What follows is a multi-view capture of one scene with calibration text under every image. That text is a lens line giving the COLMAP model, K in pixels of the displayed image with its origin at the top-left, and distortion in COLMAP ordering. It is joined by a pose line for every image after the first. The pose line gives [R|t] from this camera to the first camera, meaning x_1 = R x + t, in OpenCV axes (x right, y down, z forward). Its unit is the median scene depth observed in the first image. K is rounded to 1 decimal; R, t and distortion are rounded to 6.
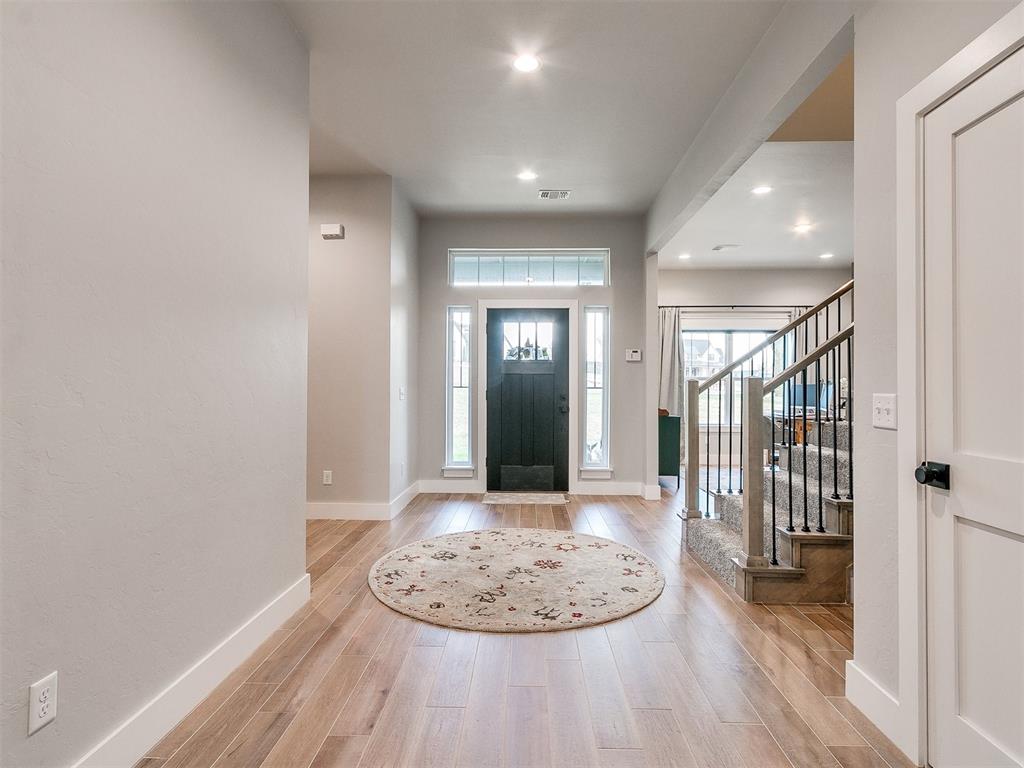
lens RADIAL K [[538.1, 0, 507.0], [0, 538.1, 387.2], [0, 0, 1]] dist [0.001784, 0.000289]
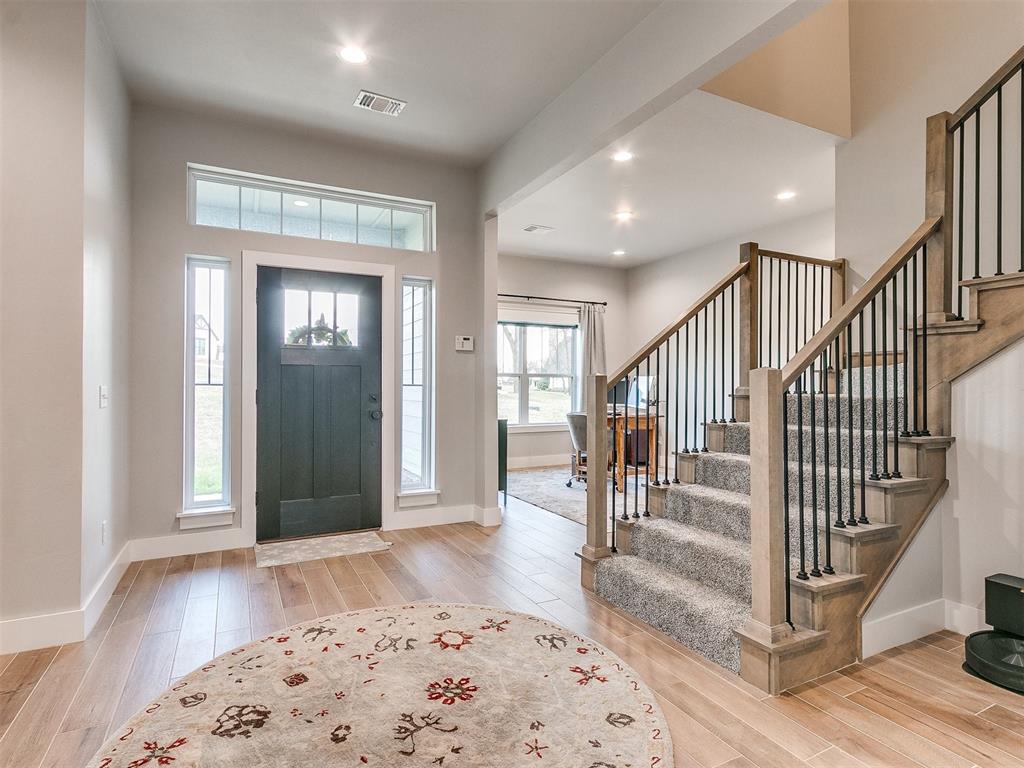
lens RADIAL K [[538.1, 0, 511.8], [0, 538.1, 381.7], [0, 0, 1]] dist [0.001784, 0.000289]
pose [[0.870472, -0.000044, 0.492218, -0.095052], [0.002287, 0.999990, -0.003954, -0.000375], [-0.492212, 0.004568, 0.870463, 0.288281]]
